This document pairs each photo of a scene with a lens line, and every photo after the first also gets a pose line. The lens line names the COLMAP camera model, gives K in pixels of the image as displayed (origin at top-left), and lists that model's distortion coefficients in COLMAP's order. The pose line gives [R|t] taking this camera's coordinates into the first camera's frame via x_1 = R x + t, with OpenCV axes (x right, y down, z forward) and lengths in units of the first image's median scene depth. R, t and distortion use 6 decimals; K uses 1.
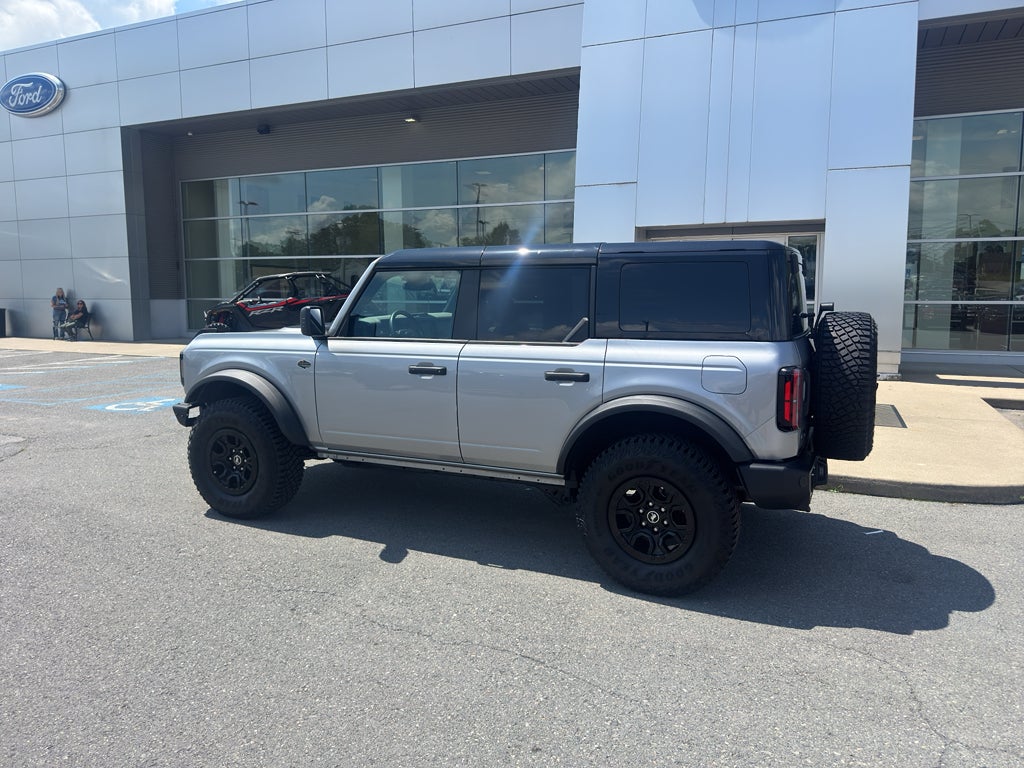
lens RADIAL K [[720.6, 0, 519.6], [0, 720.6, 373.9], [0, 0, 1]] dist [0.028315, -0.038157]
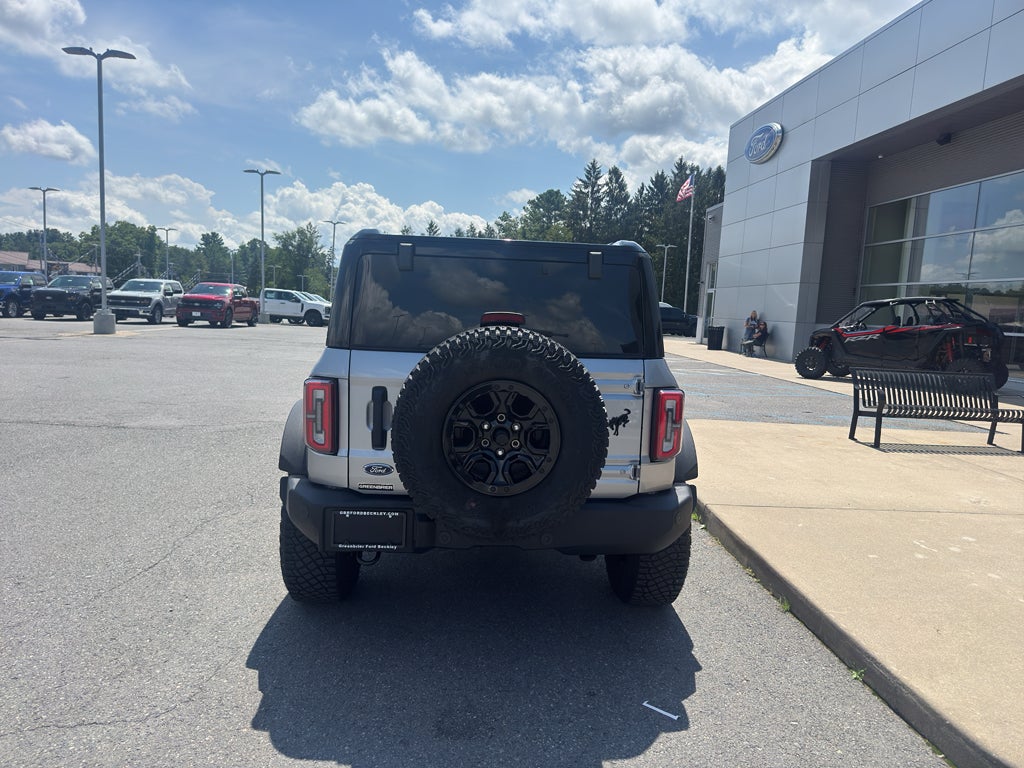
lens RADIAL K [[718.6, 0, 515.9], [0, 718.6, 403.2], [0, 0, 1]] dist [-0.002557, -0.000155]
pose [[0.472595, 0.140128, -0.870068, 0.993680], [-0.141655, 0.986519, 0.081940, -0.065504], [0.869821, 0.084525, 0.486073, 0.647949]]
